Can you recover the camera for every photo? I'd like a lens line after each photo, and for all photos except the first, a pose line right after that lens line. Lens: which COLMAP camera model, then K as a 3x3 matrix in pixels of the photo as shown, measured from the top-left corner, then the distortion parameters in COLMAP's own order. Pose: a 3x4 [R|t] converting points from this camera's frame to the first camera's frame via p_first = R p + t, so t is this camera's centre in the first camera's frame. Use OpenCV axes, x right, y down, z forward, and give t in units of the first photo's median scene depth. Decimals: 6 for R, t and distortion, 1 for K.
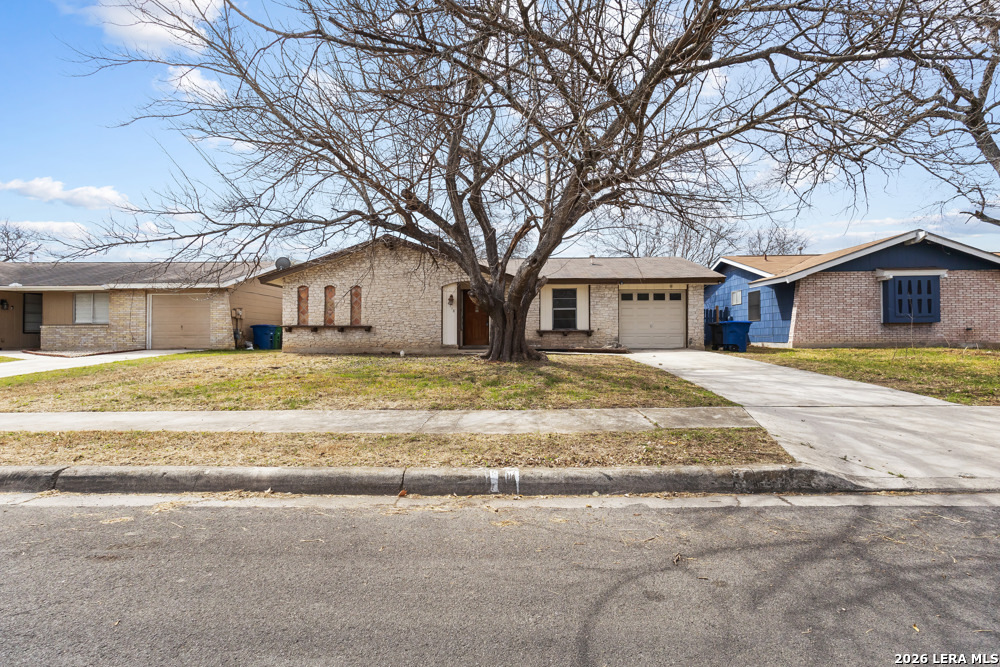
lens RADIAL K [[462.2, 0, 498.3], [0, 462.2, 331.4], [0, 0, 1]] dist [-0.000658, 0.001117]
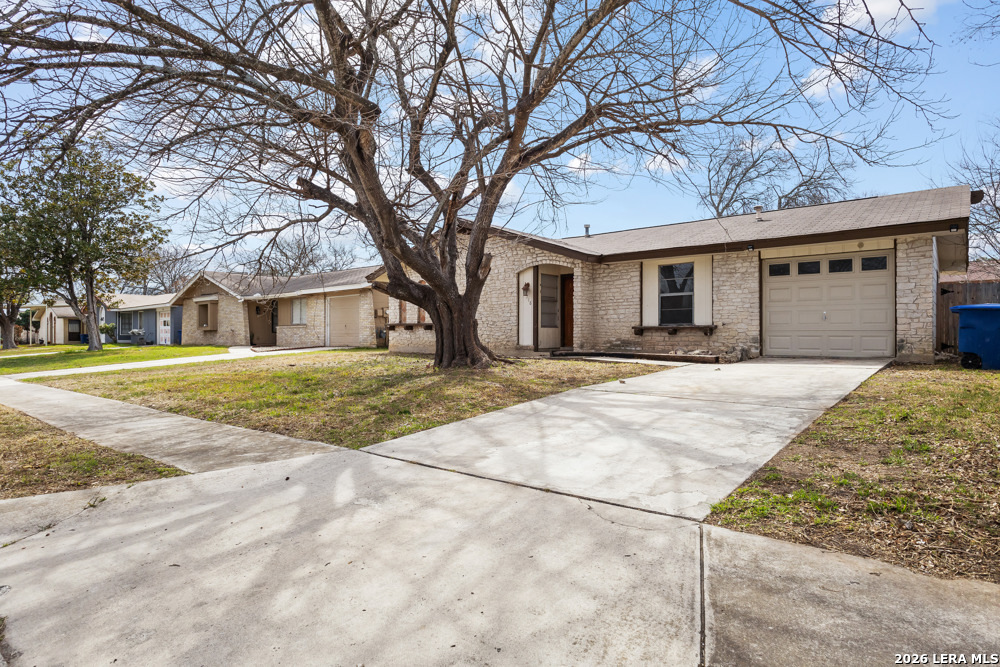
lens RADIAL K [[578.1, 0, 500.0], [0, 578.1, 333.5], [0, 0, 1]] dist [-0.003341, -0.000359]
pose [[0.774166, -0.000765, -0.632983, 0.476698], [0.004768, 0.999978, 0.004624, 0.002923], [0.632965, -0.006598, 0.774152, 0.191989]]
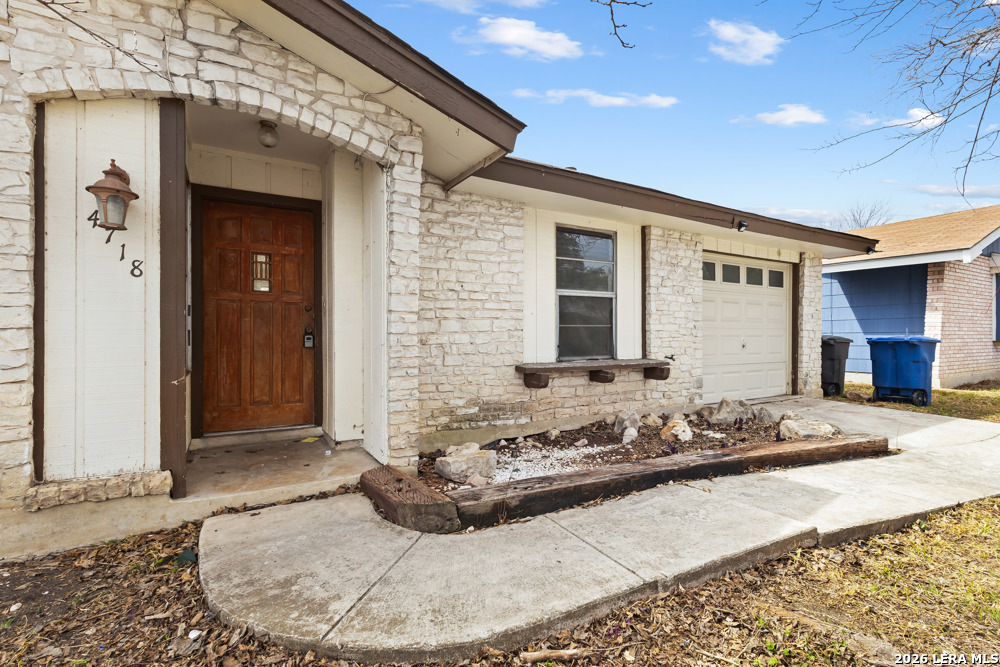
lens RADIAL K [[462.2, 0, 498.3], [0, 462.2, 331.4], [0, 0, 1]] dist [-0.000658, 0.001117]
pose [[0.854501, 0.007211, 0.519399, -0.069597], [-0.006005, 0.999974, -0.004004, -0.021645], [-0.519414, 0.000302, 0.854522, 0.768831]]
